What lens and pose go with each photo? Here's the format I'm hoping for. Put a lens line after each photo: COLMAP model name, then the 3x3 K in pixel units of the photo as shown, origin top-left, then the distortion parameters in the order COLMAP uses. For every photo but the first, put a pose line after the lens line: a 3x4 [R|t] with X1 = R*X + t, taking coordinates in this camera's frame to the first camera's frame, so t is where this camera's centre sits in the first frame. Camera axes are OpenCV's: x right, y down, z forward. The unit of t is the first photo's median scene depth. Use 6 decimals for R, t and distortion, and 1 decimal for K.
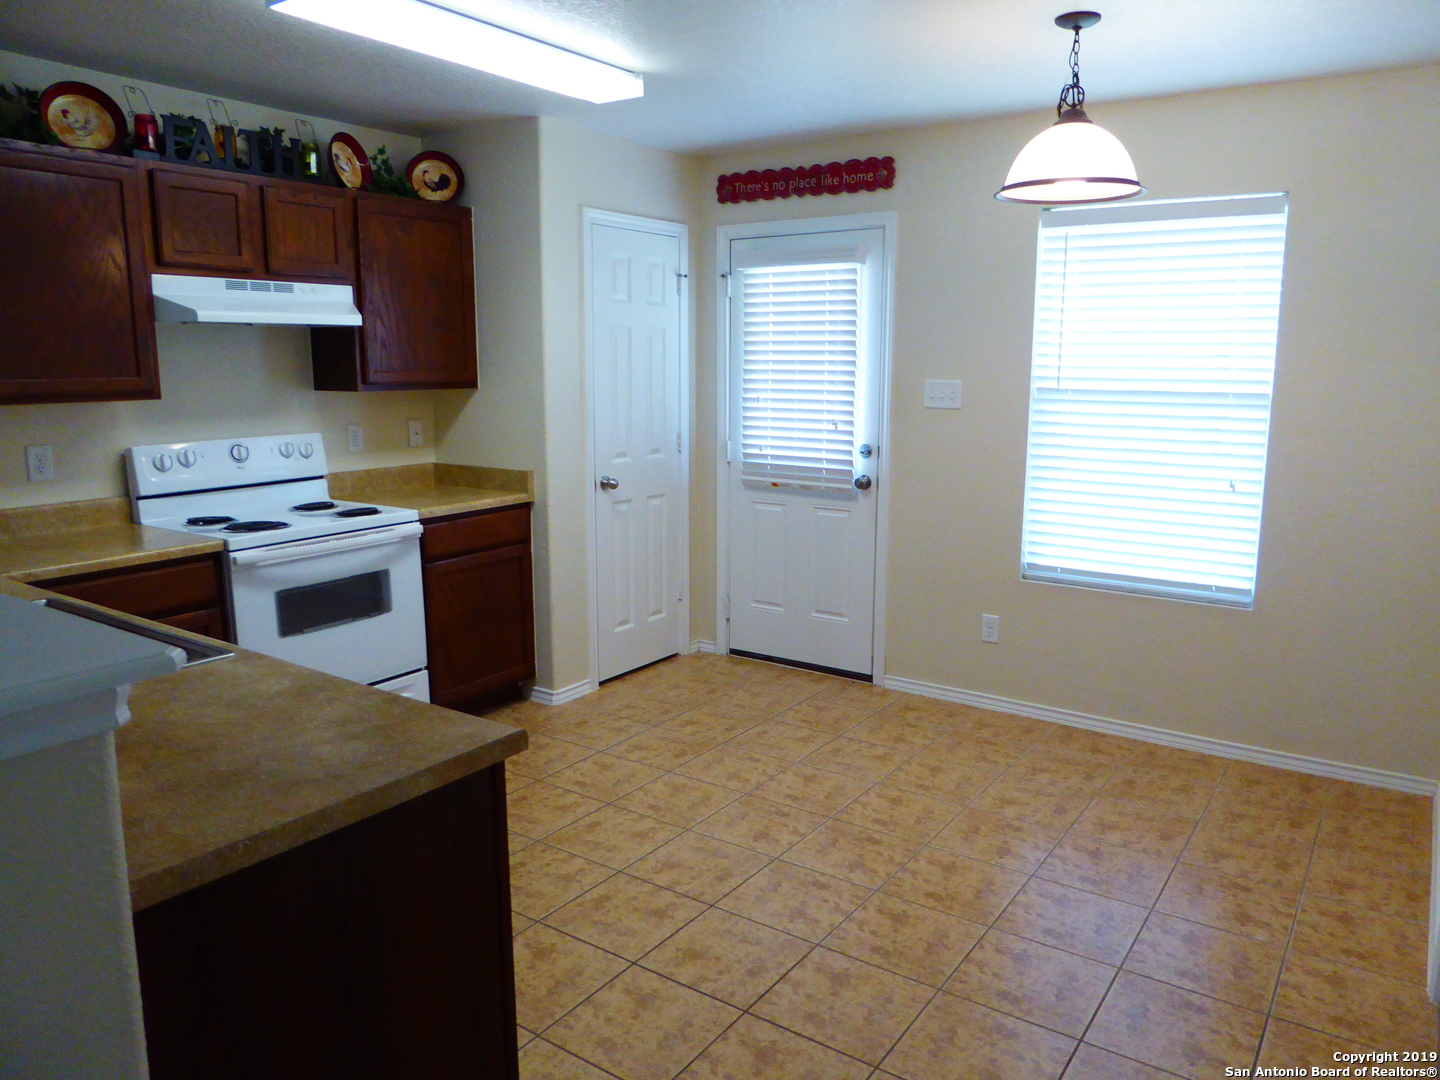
lens RADIAL K [[1021.1, 0, 722.9], [0, 1021.1, 543.1], [0, 0, 1]] dist [-0.029122, 0.005280]
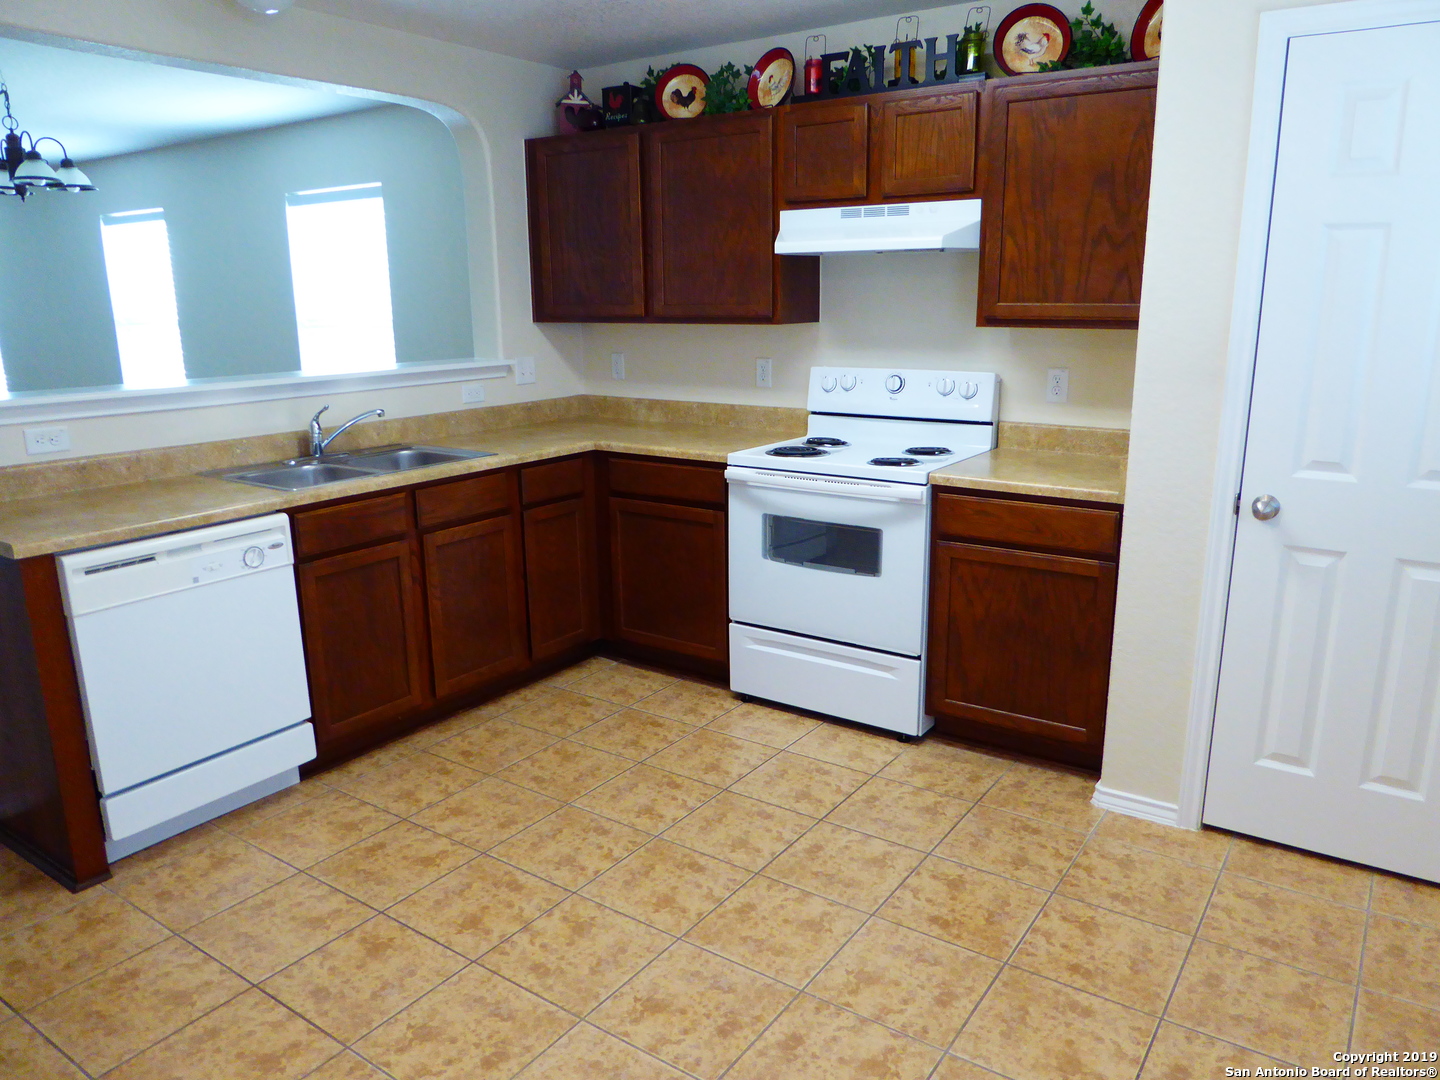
lens RADIAL K [[1021.1, 0, 723.5], [0, 1021.1, 535.2], [0, 0, 1]] dist [-0.029122, 0.005280]
pose [[0.001527, 0.237120, -0.971479, 0.521053], [-0.164089, 0.958372, 0.233663, -0.150764], [0.986444, 0.159052, 0.040373, 0.810994]]
